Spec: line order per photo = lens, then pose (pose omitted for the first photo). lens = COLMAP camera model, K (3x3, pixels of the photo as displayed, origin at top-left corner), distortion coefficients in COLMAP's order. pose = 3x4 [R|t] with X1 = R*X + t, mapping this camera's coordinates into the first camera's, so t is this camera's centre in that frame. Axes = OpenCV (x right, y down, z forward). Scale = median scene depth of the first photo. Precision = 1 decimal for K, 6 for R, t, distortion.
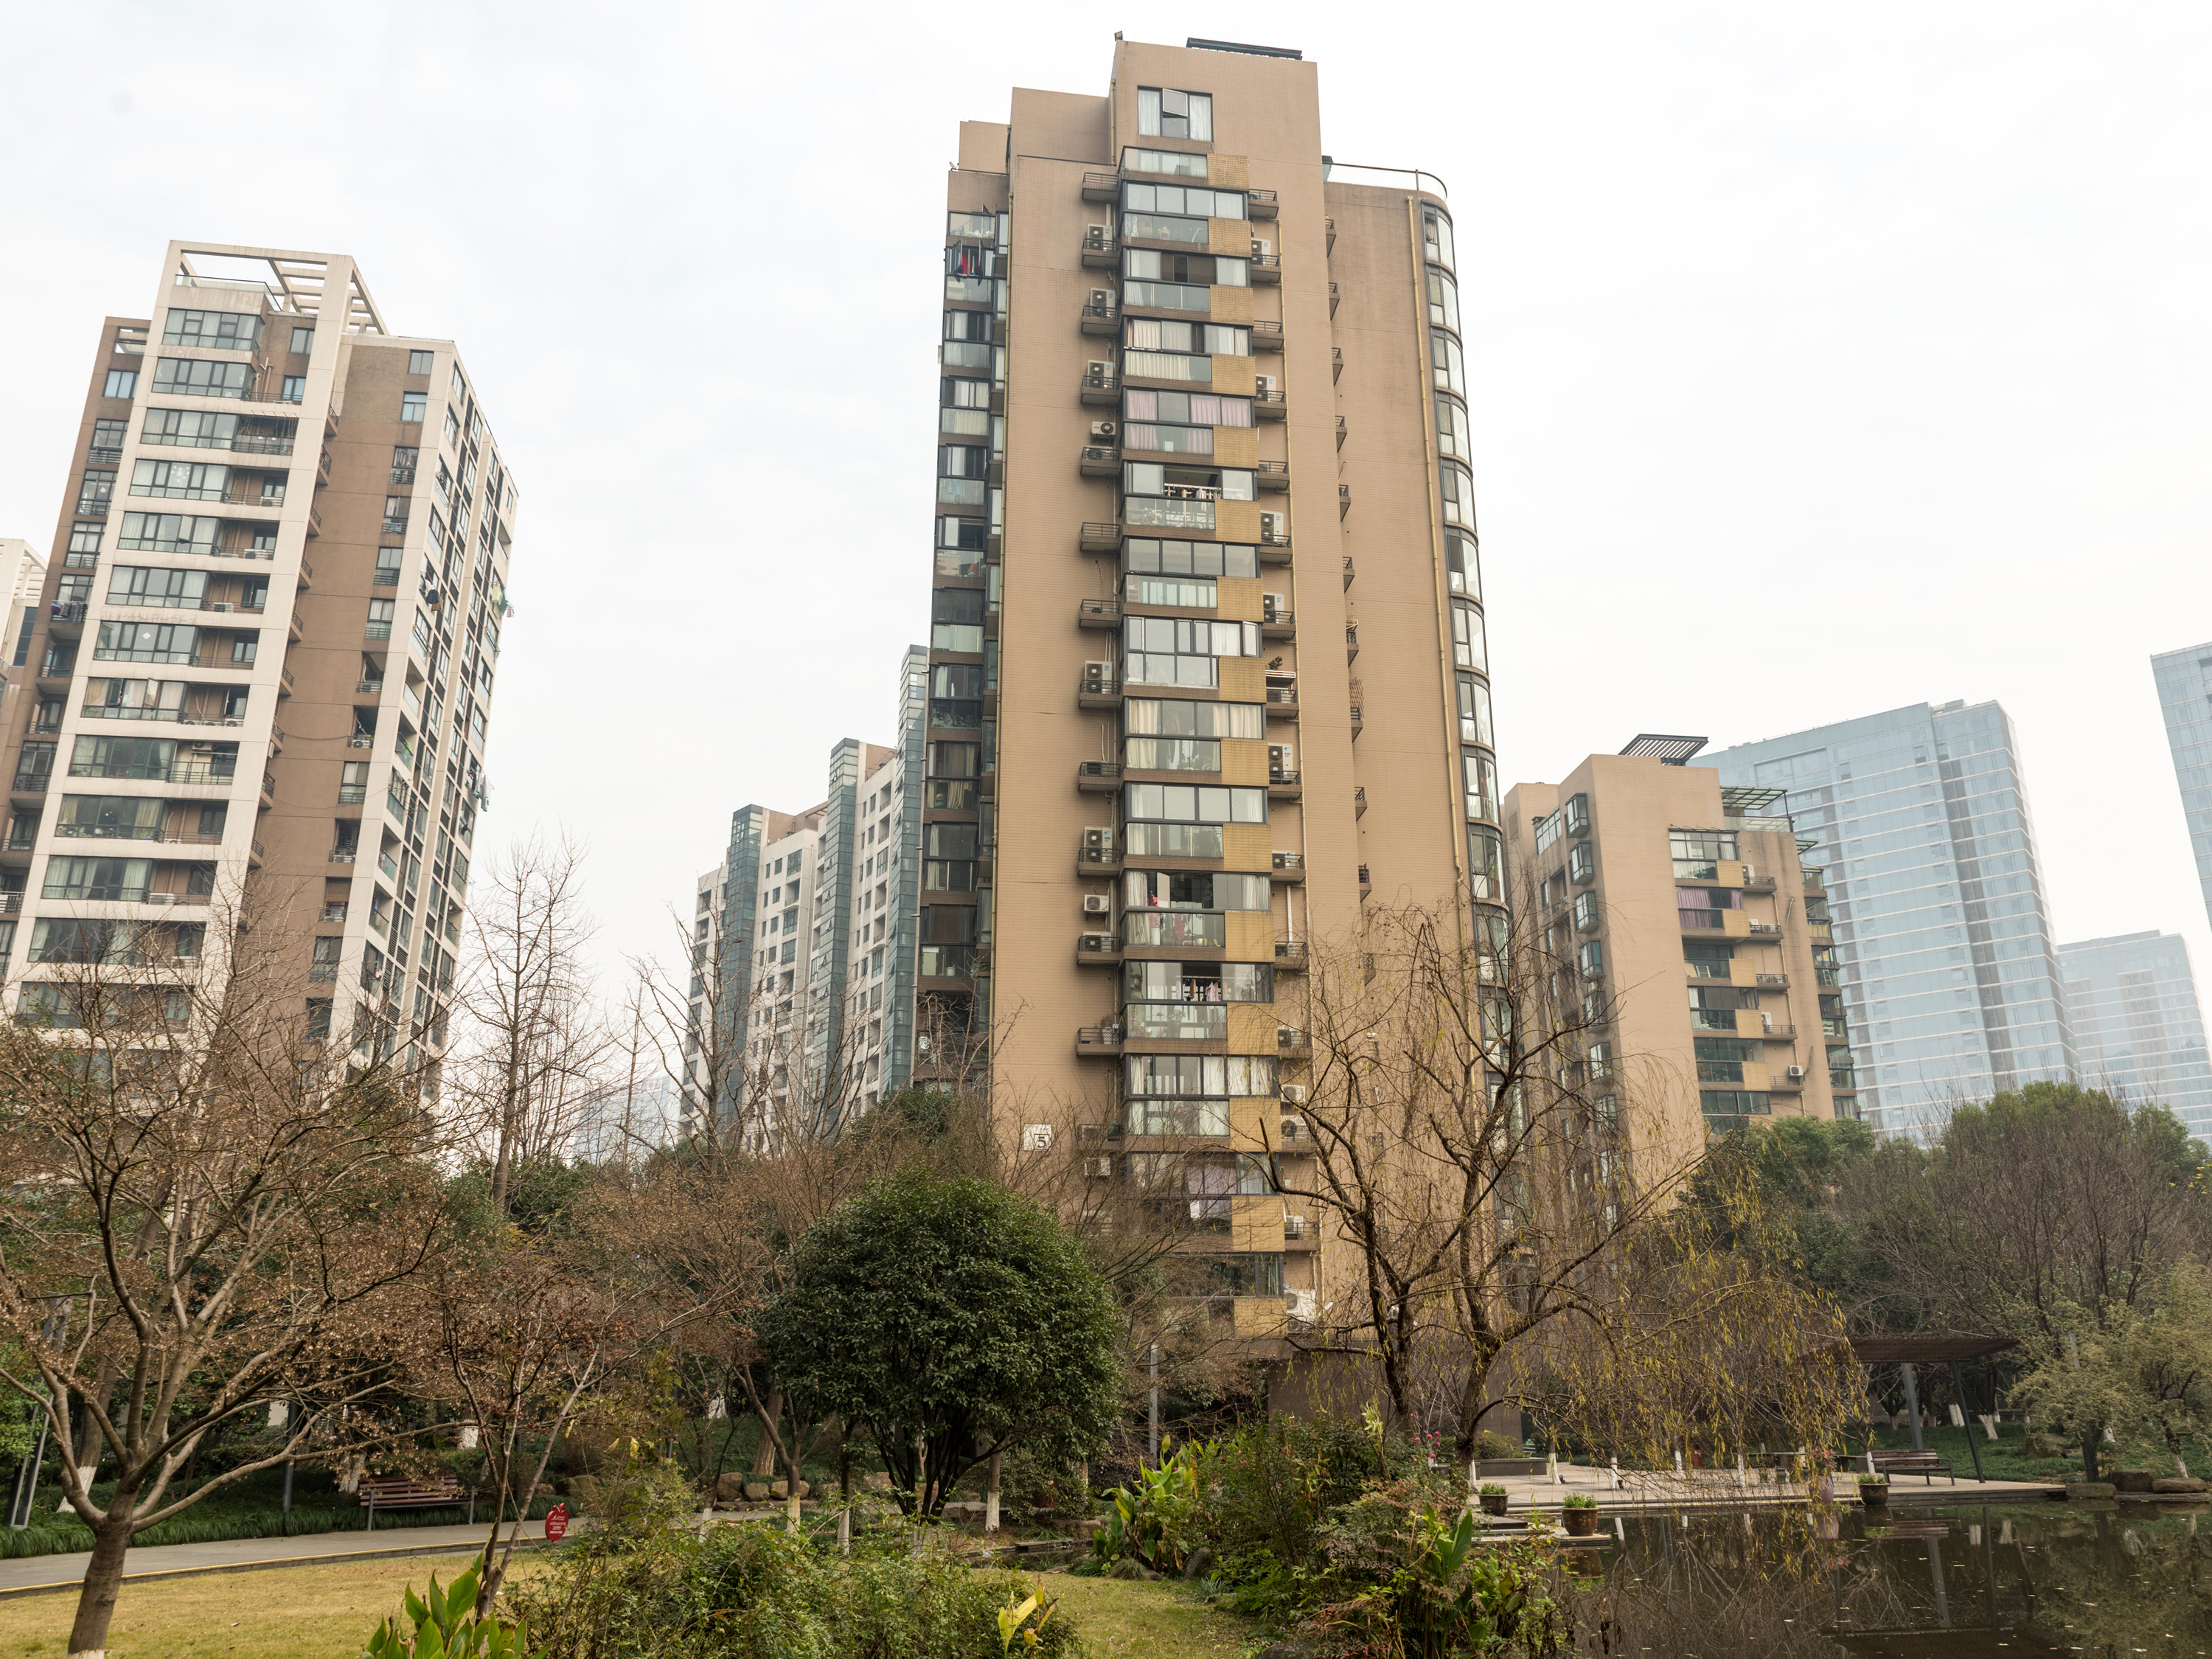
lens RADIAL K [[1665.1, 0, 1246.1], [0, 1665.1, 833.7], [0, 0, 1]] dist [-0.001993, 0.002597]
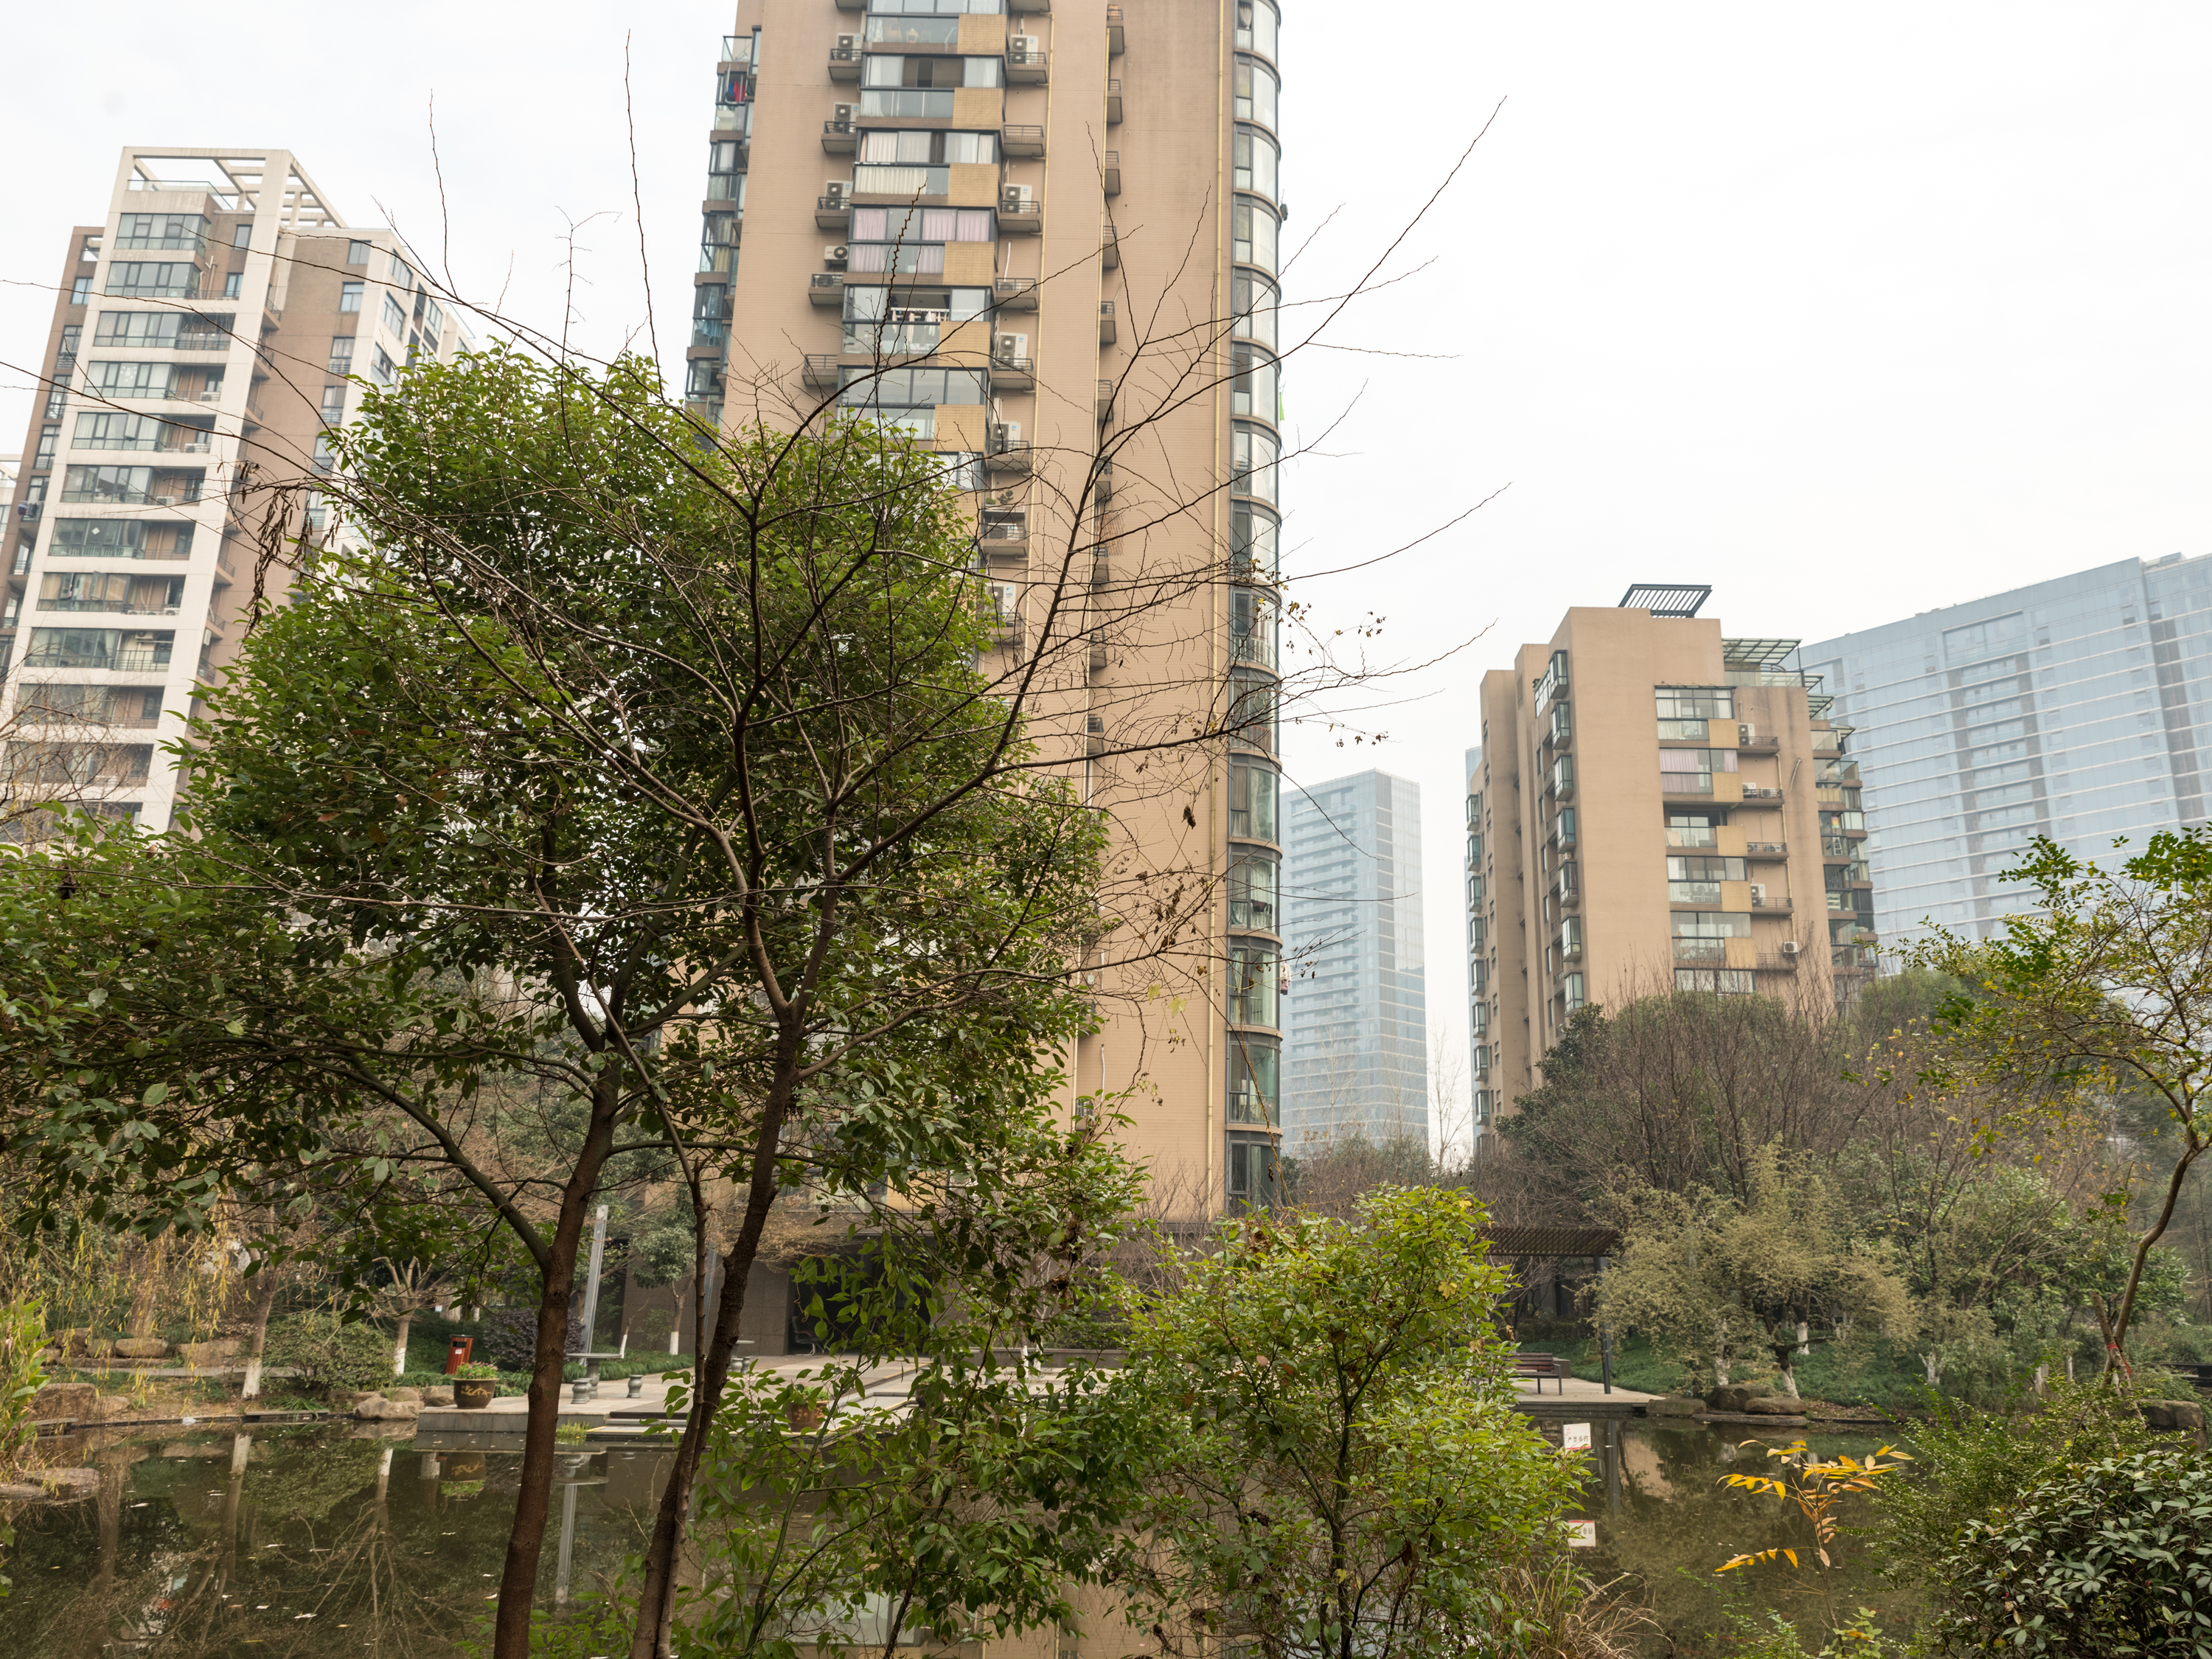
lens RADIAL K [[1665.1, 0, 1206.8], [0, 1665.1, 827.6], [0, 0, 1]] dist [-0.001993, 0.002597]
pose [[0.987558, -0.011323, -0.156844, 0.181498], [0.020670, 0.998097, 0.058095, 0.019681], [0.155888, -0.060614, 0.985913, 0.063386]]
